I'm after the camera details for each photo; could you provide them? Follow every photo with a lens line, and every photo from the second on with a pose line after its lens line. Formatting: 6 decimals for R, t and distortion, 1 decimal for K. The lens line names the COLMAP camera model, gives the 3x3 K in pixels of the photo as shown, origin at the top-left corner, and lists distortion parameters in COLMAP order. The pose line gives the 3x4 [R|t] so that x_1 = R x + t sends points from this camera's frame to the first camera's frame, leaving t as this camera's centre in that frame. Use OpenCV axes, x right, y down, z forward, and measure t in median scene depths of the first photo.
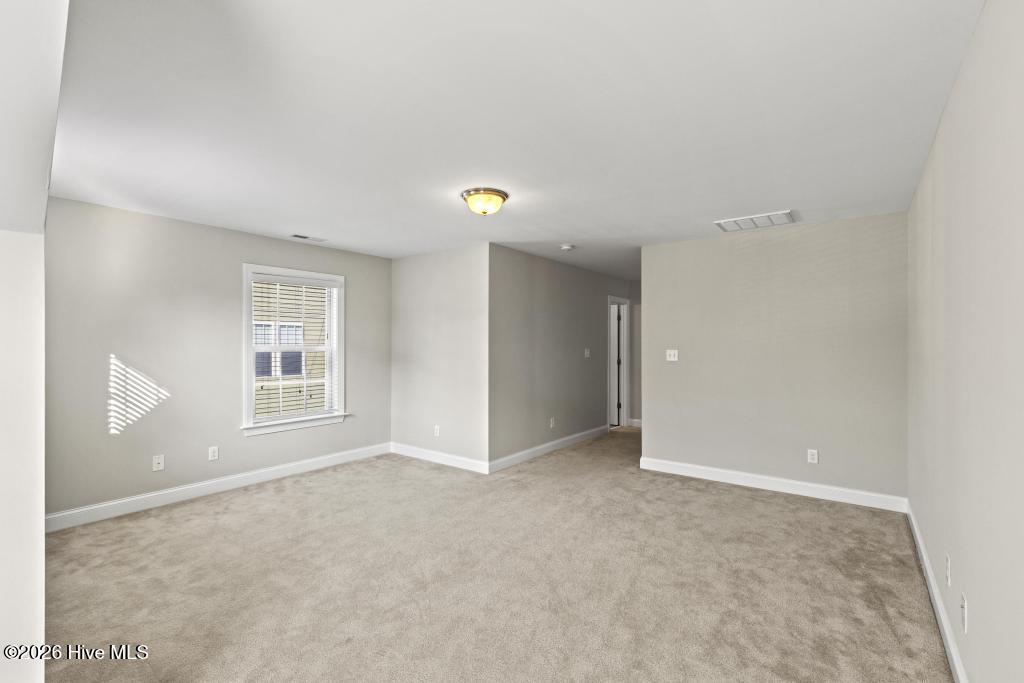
lens RADIAL K [[450.5, 0, 510.1], [0, 450.5, 339.9], [0, 0, 1]] dist [0.001995, 0.000061]
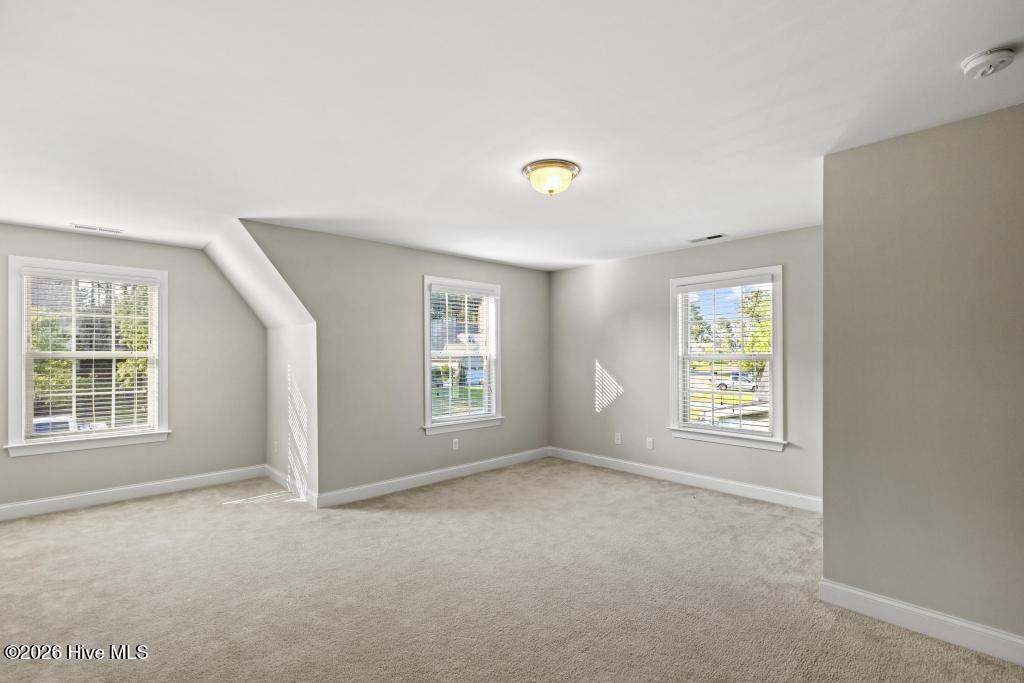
lens RADIAL K [[450.5, 0, 510.3], [0, 450.5, 349.0], [0, 0, 1]] dist [0.001995, 0.000061]
pose [[-0.149558, -0.007604, -0.988724, 0.608574], [0.018655, 0.999771, -0.010511, 0.004873], [0.988577, -0.020017, -0.149382, 0.840874]]
